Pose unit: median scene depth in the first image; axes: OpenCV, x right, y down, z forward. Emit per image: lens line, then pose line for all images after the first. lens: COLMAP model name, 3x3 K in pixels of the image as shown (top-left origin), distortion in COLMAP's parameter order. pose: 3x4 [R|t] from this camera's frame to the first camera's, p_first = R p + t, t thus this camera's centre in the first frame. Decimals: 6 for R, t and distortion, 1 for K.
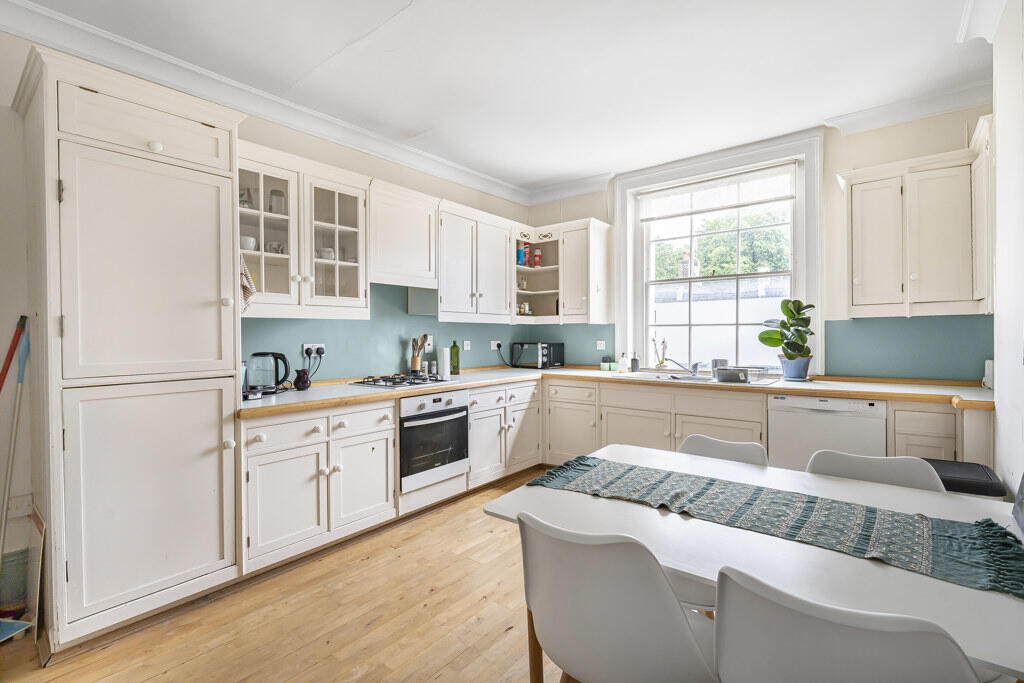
lens RADIAL K [[465.4, 0, 512.0], [0, 465.4, 341.5], [0, 0, 1]] dist [-0.001092, 0.000221]
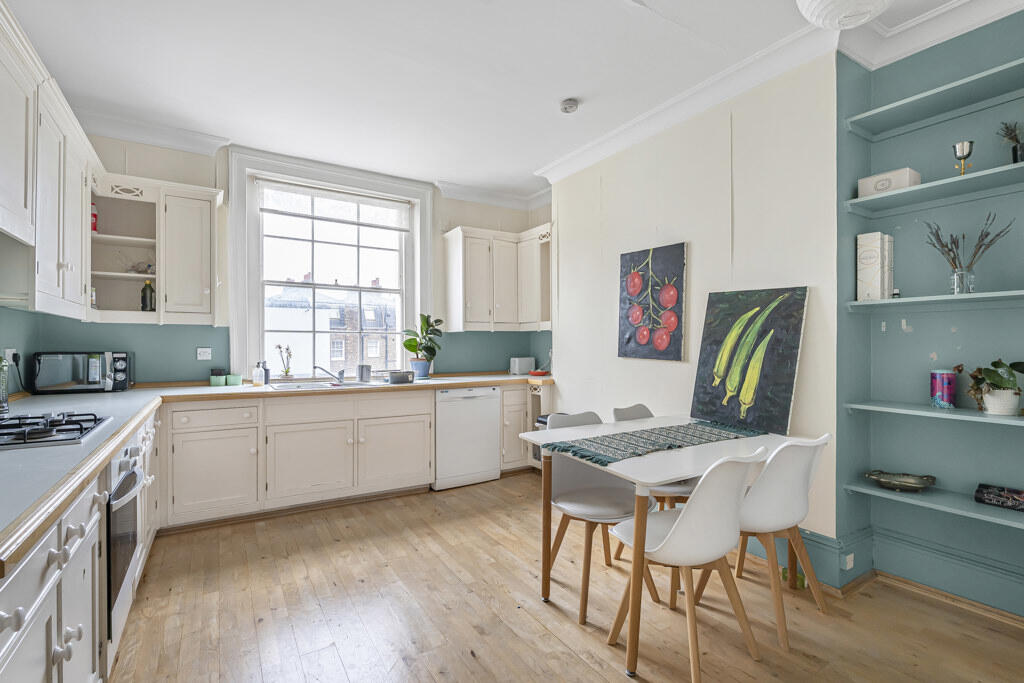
lens RADIAL K [[454.0, 0, 512.0], [0, 454.0, 341.5], [0, 0, 1]] dist [0.001533, 0.000029]
pose [[0.344775, 0.008889, 0.938643, -0.370153], [0.006857, 0.999905, -0.011988, 0.000058], [-0.938660, 0.010570, 0.344681, 0.282340]]
